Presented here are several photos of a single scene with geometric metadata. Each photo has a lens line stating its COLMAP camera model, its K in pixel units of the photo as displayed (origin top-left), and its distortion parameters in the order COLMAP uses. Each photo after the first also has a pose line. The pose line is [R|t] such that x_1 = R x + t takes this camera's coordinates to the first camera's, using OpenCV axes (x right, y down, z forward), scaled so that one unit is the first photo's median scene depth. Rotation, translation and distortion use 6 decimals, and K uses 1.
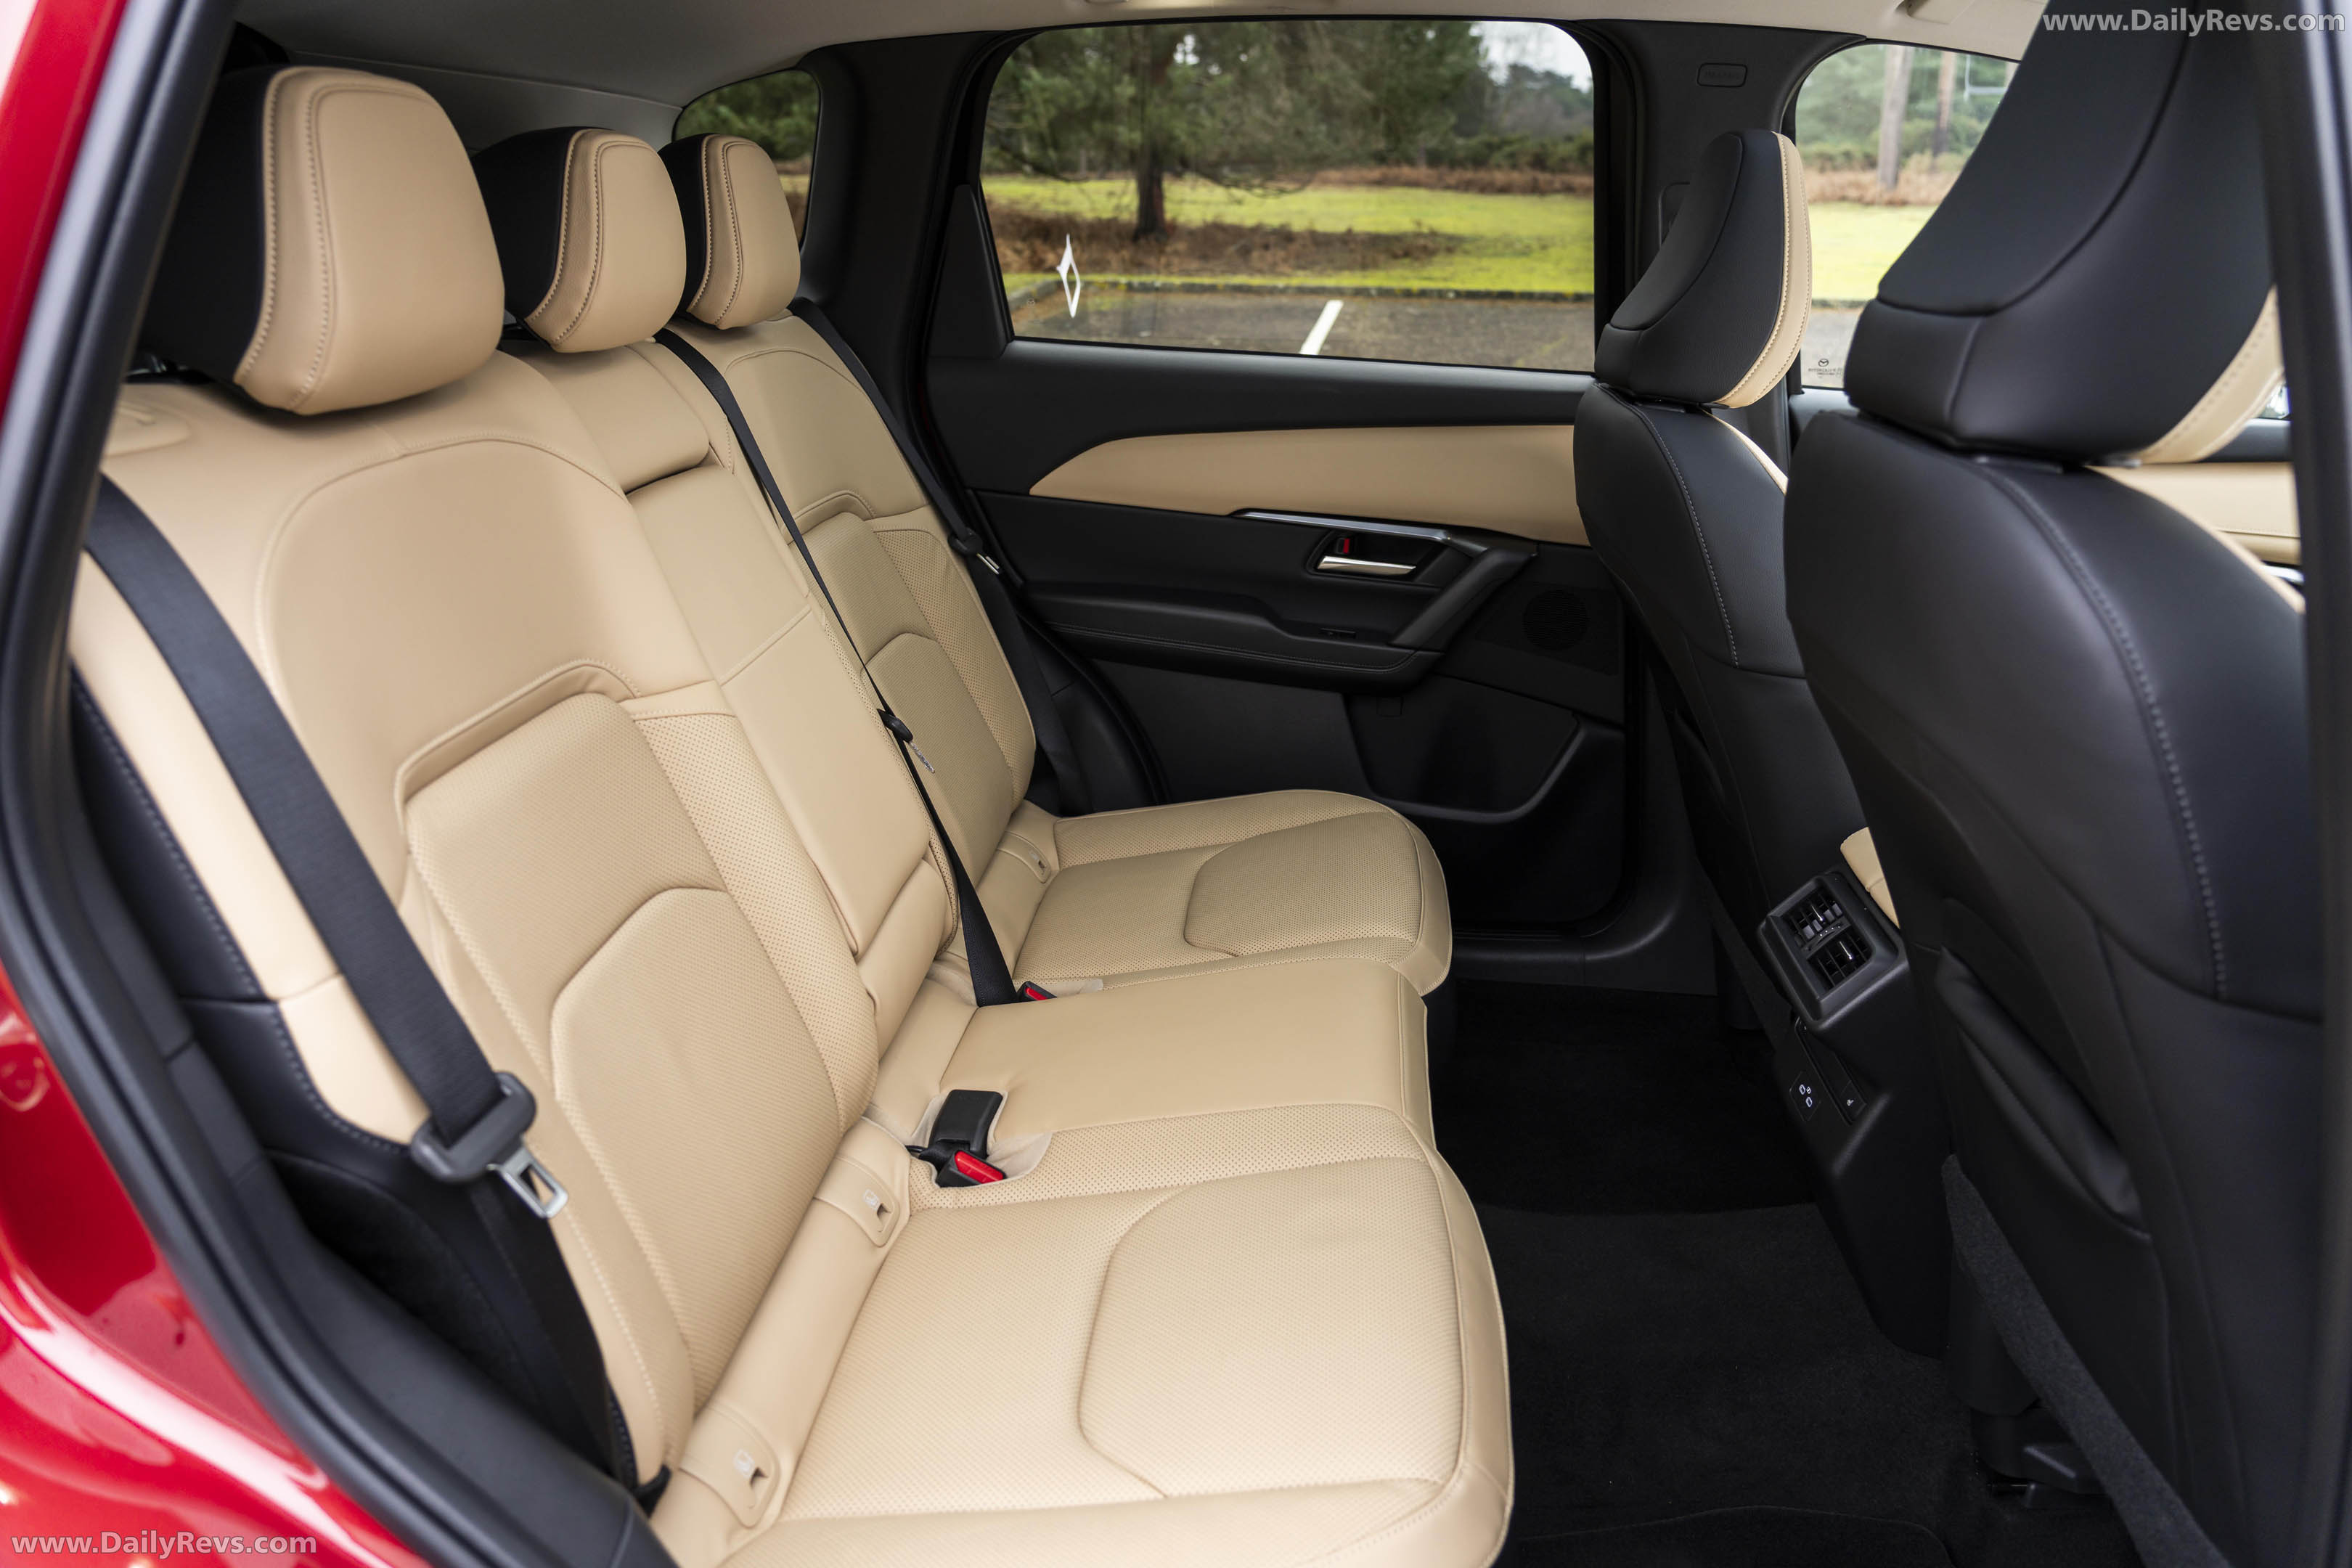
lens RADIAL K [[1633.1, 0, 1176.4], [0, 1633.1, 783.3], [0, 0, 1]] dist [-0.011371, 0.001856]
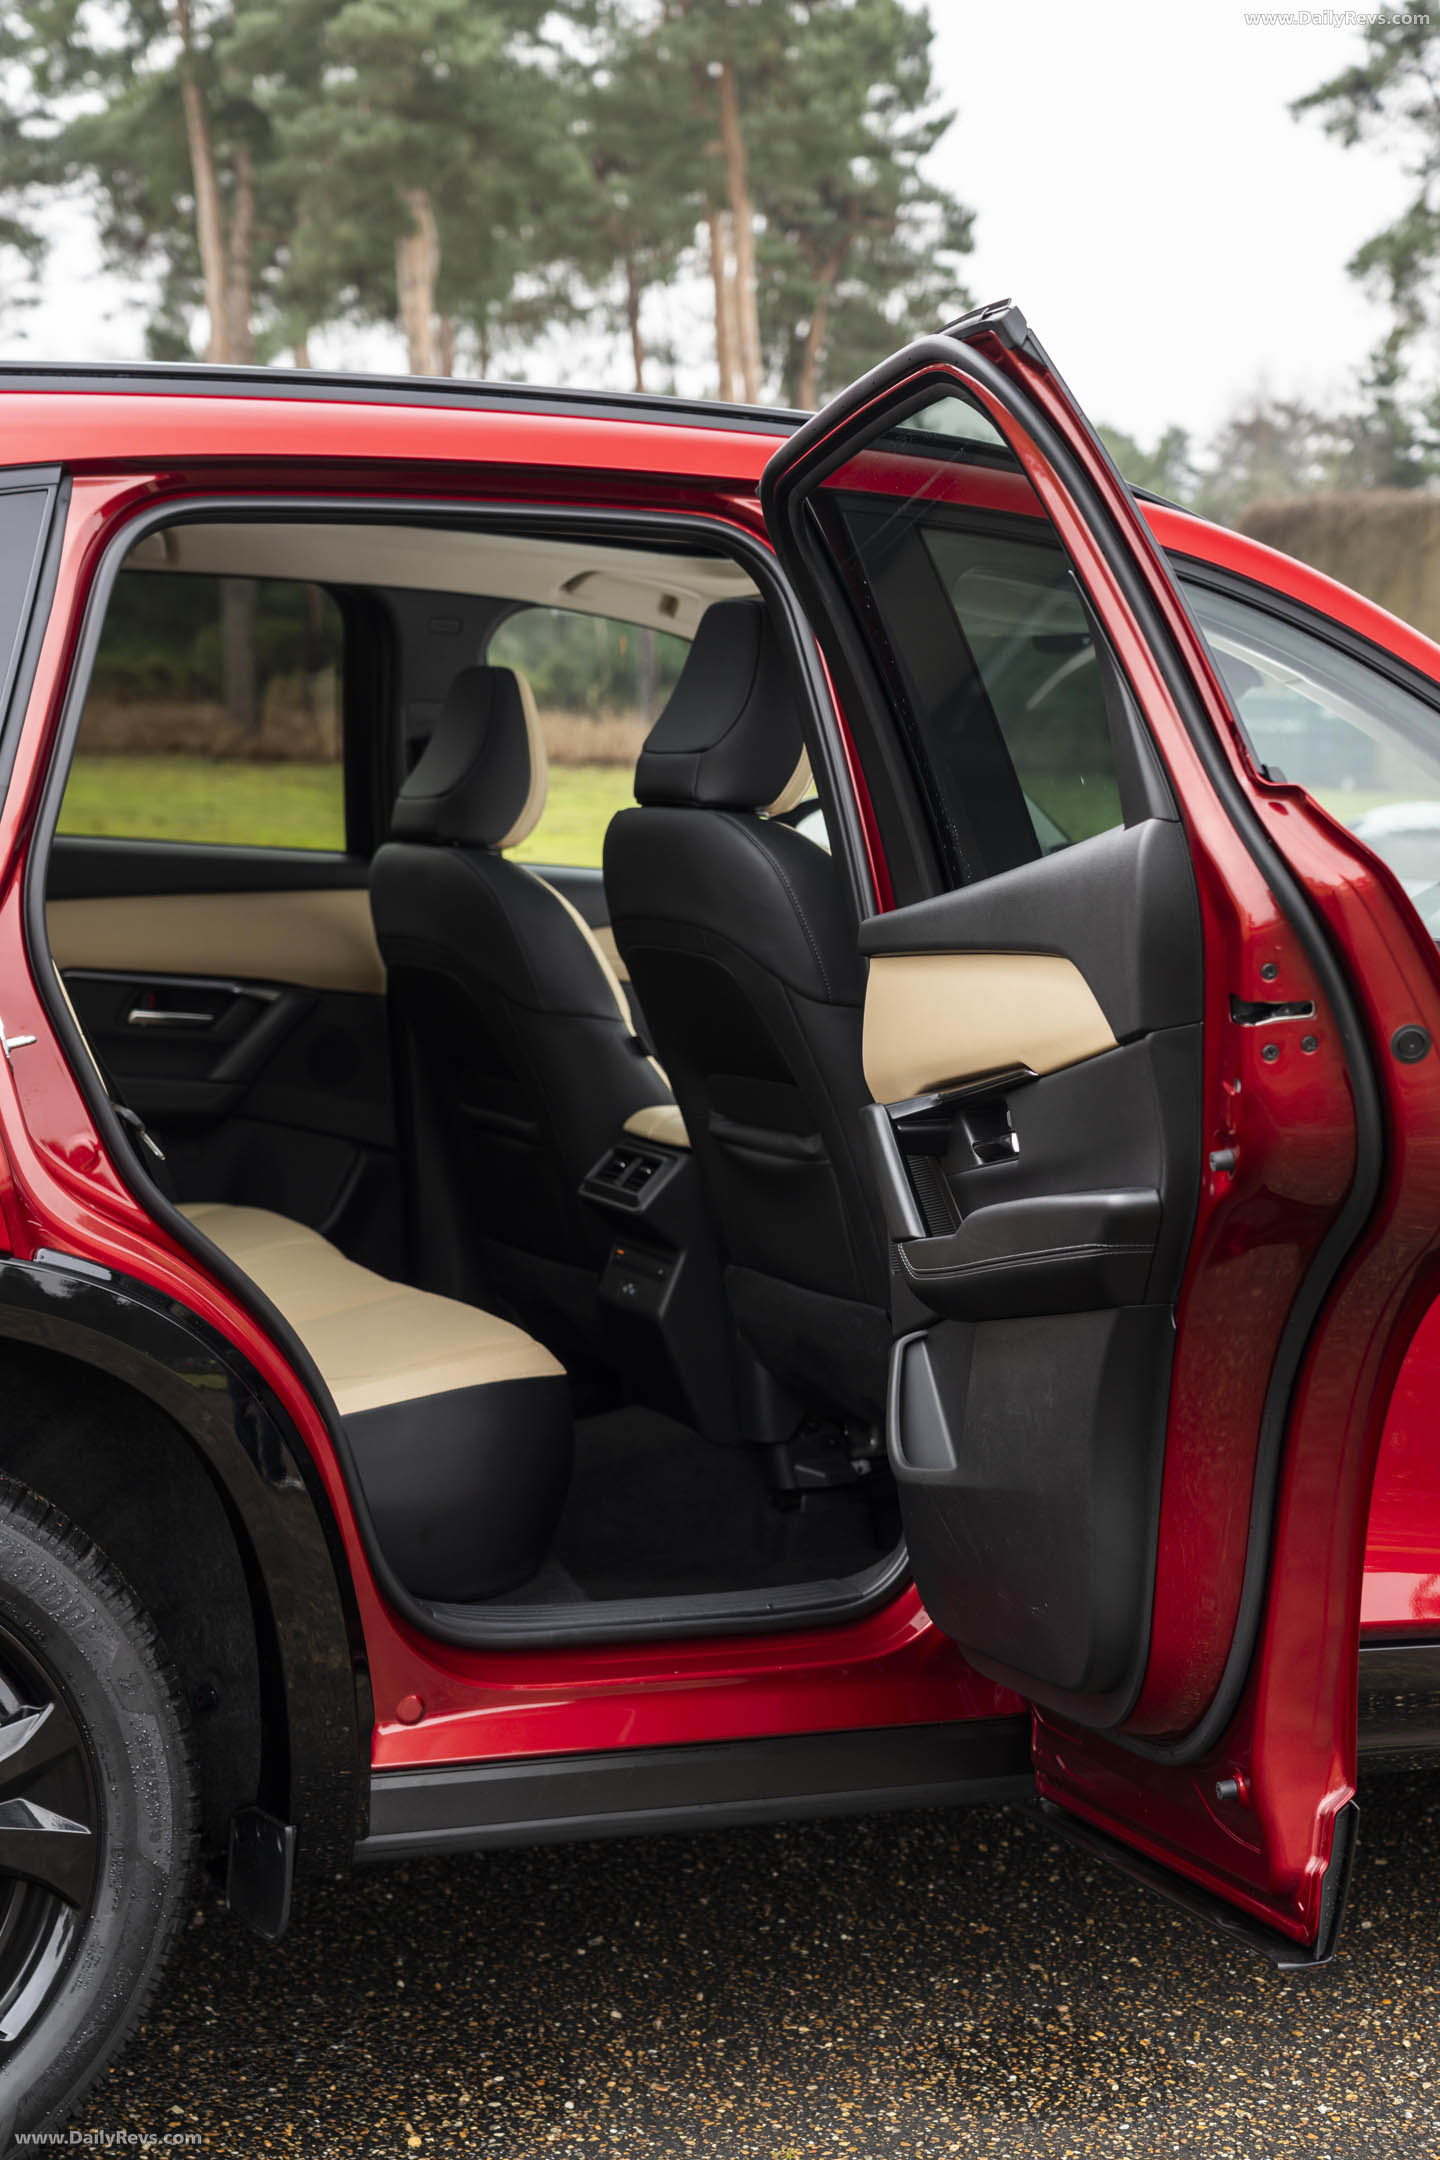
lens RADIAL K [[3396.0, 0, 720.1], [0, 3396.0, 1078.7], [0, 0, 1]] dist [0.029681, 0.000000]
pose [[0.860566, -0.031251, 0.508379, -0.759463], [0.154439, 0.967137, -0.201978, 0.444382], [-0.485360, 0.252329, 0.837112, -1.145848]]
